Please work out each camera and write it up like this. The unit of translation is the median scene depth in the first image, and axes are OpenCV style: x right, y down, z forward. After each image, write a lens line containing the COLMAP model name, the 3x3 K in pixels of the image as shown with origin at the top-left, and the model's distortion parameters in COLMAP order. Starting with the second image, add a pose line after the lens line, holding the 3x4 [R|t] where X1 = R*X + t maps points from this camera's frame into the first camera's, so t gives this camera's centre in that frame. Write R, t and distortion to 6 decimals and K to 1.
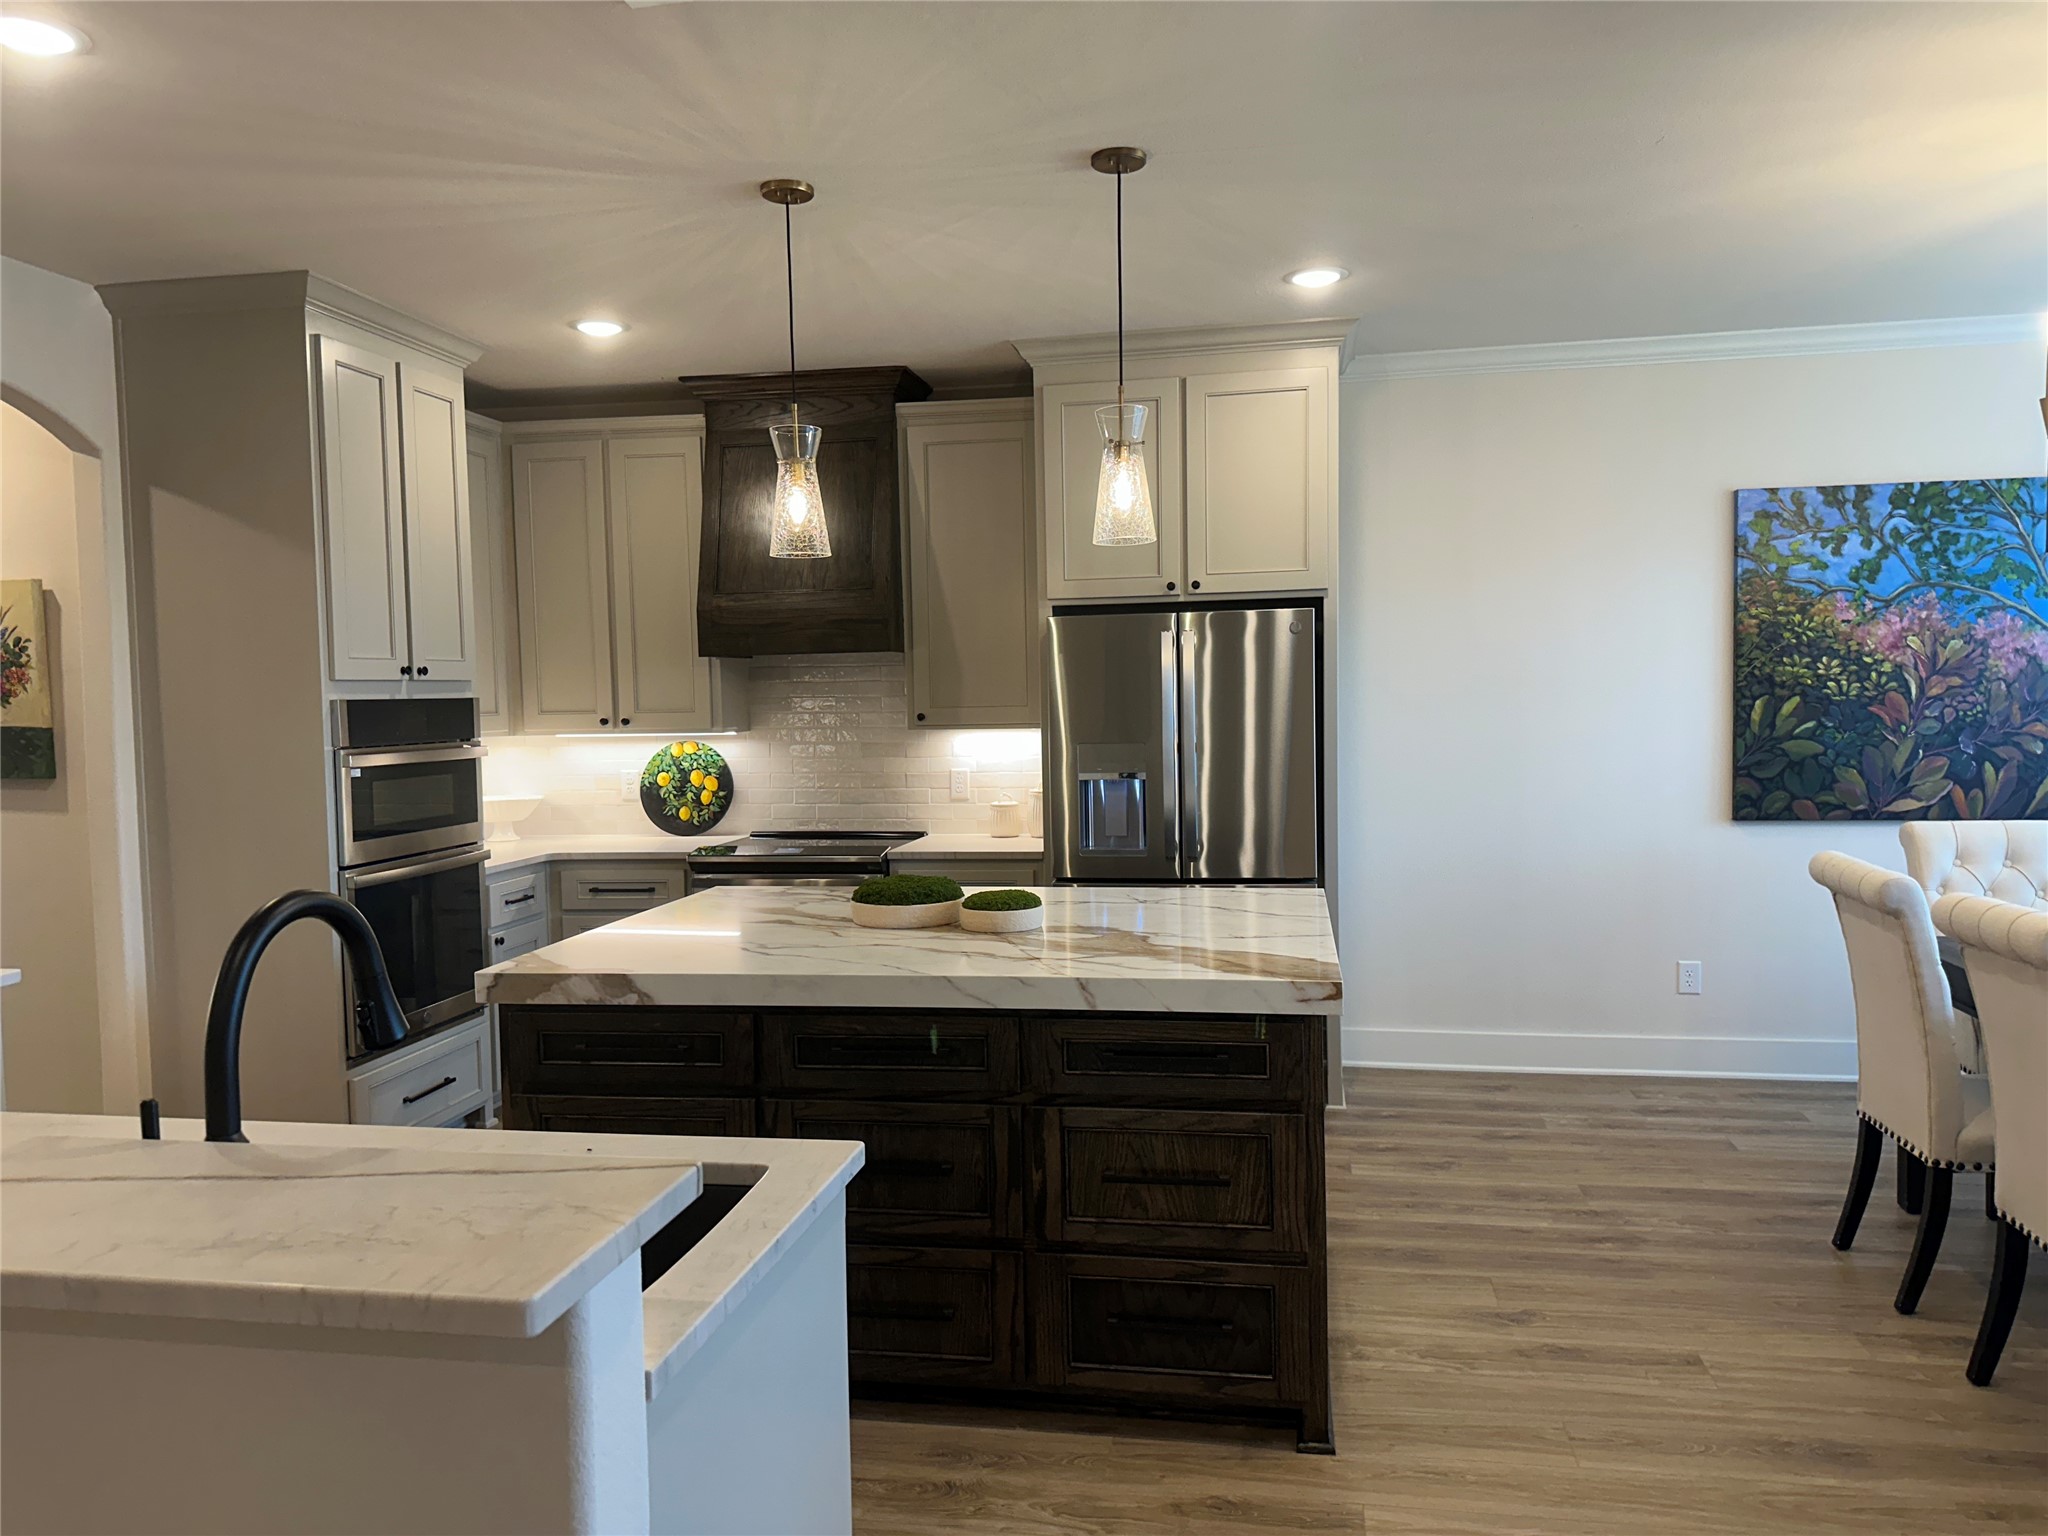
lens RADIAL K [[1412.2, 0, 1024.0], [0, 1412.2, 768.0], [0, 0, 1]] dist [0.067681, -0.109045]
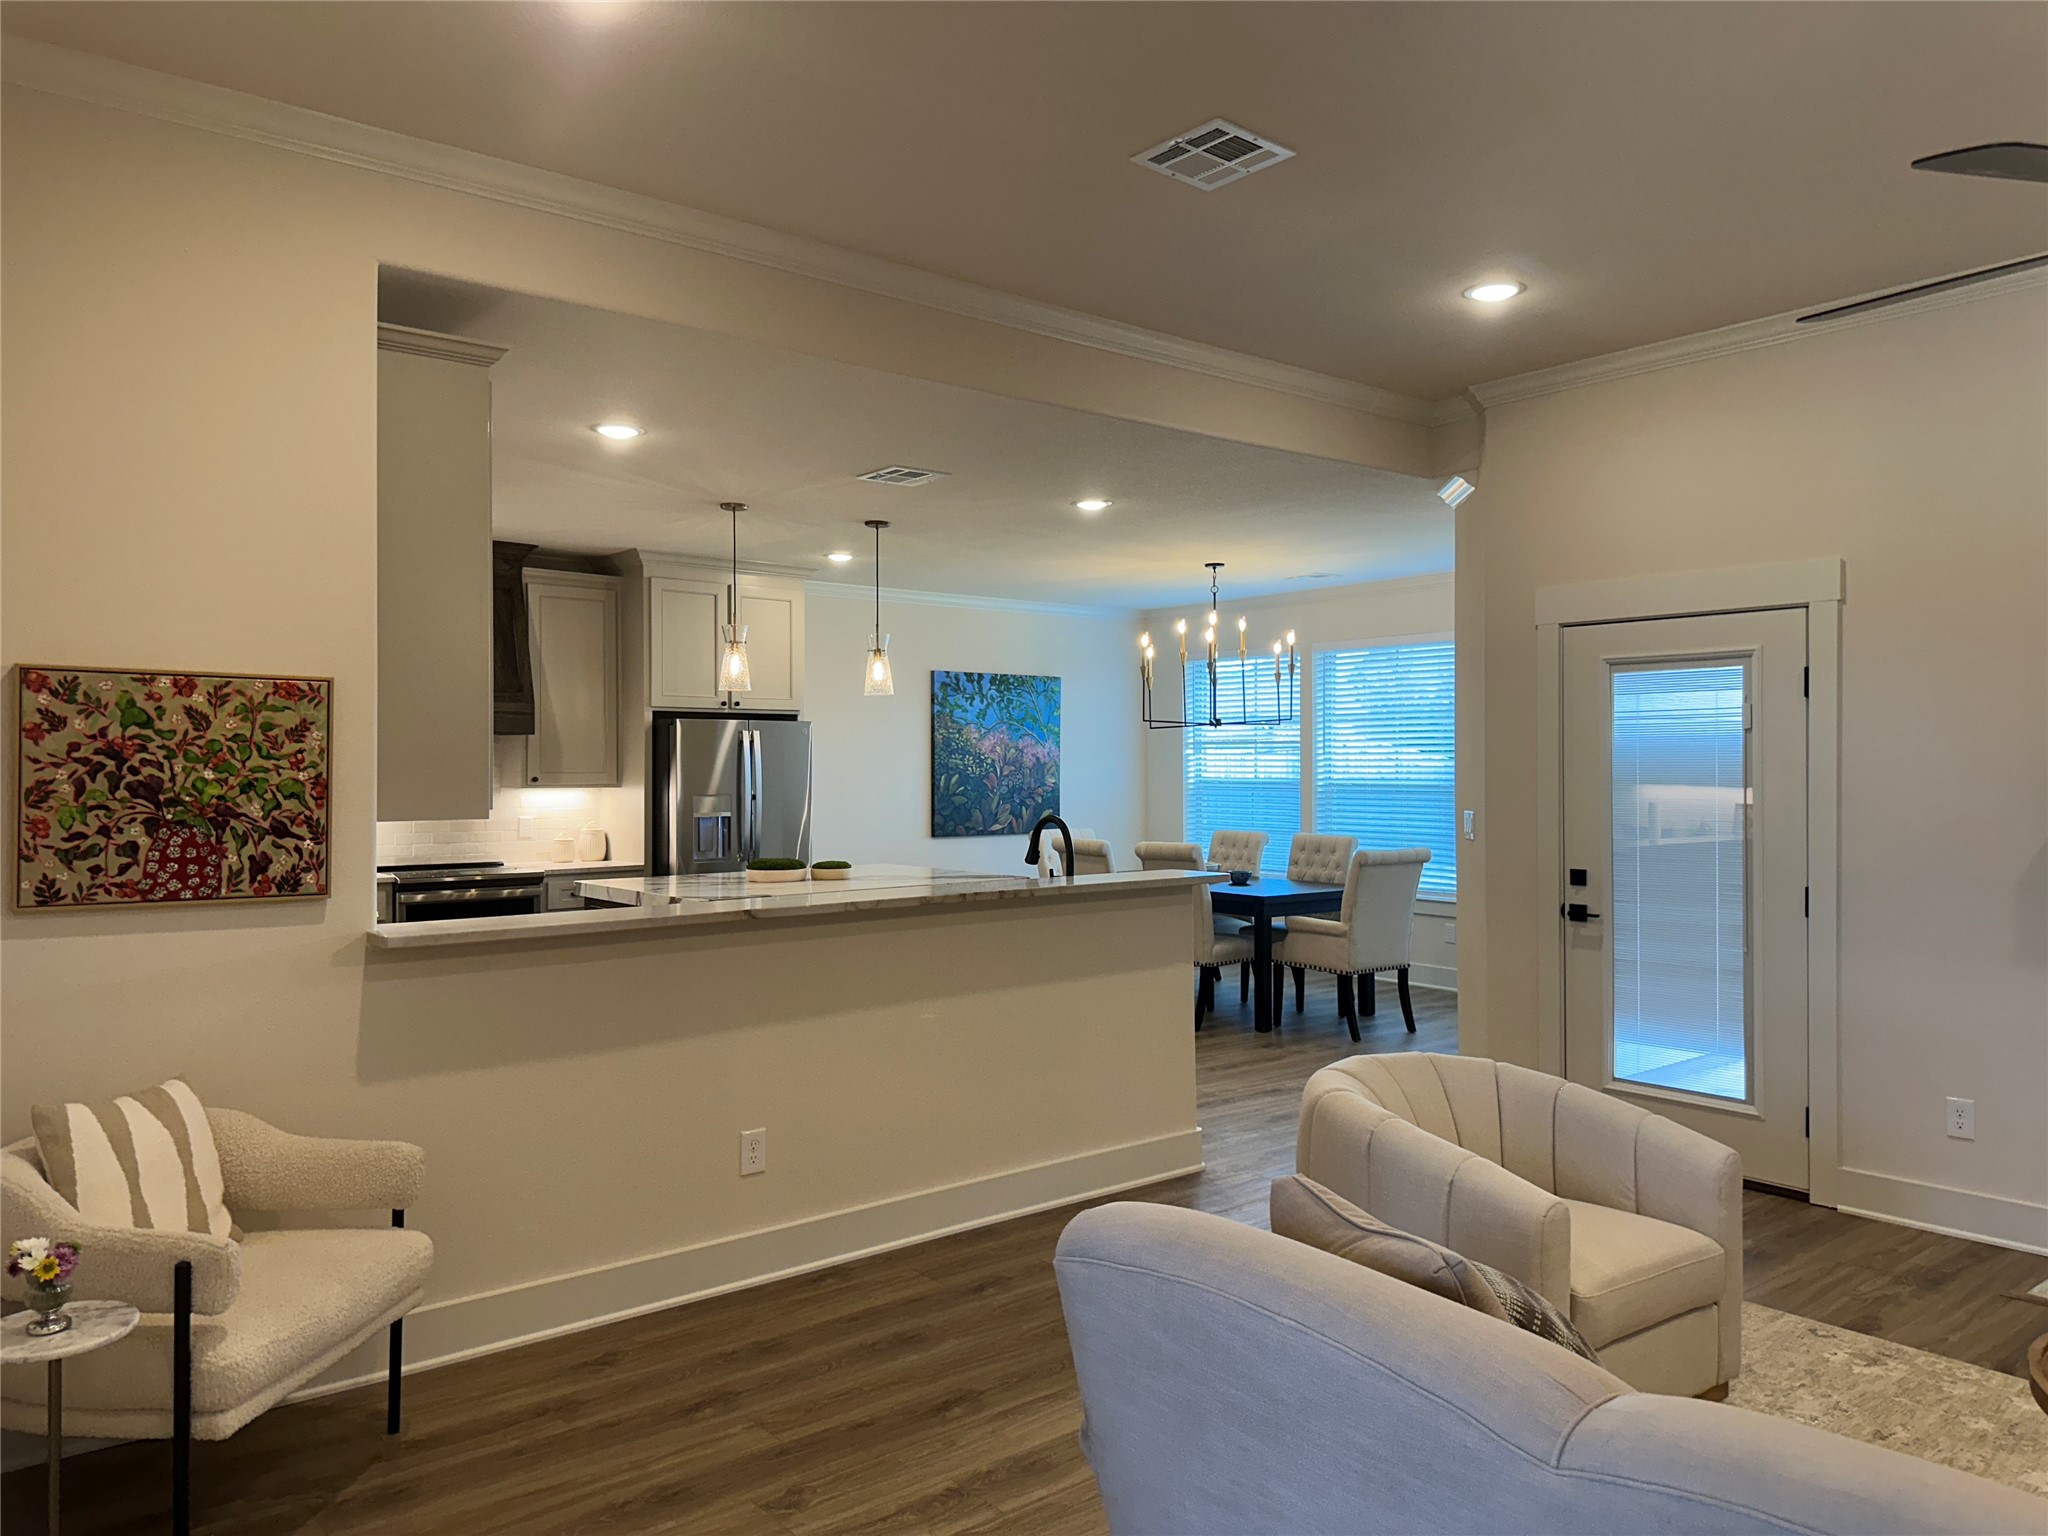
lens RADIAL K [[1427.2, 0, 1024.0], [0, 1427.2, 768.0], [0, 0, 1]] dist [0.052220, -0.000027]
pose [[0.640407, 0.019103, 0.767798, -0.960383], [0.028368, 0.998420, -0.048502, 0.041894], [-0.767511, 0.052842, 0.638854, -0.368265]]
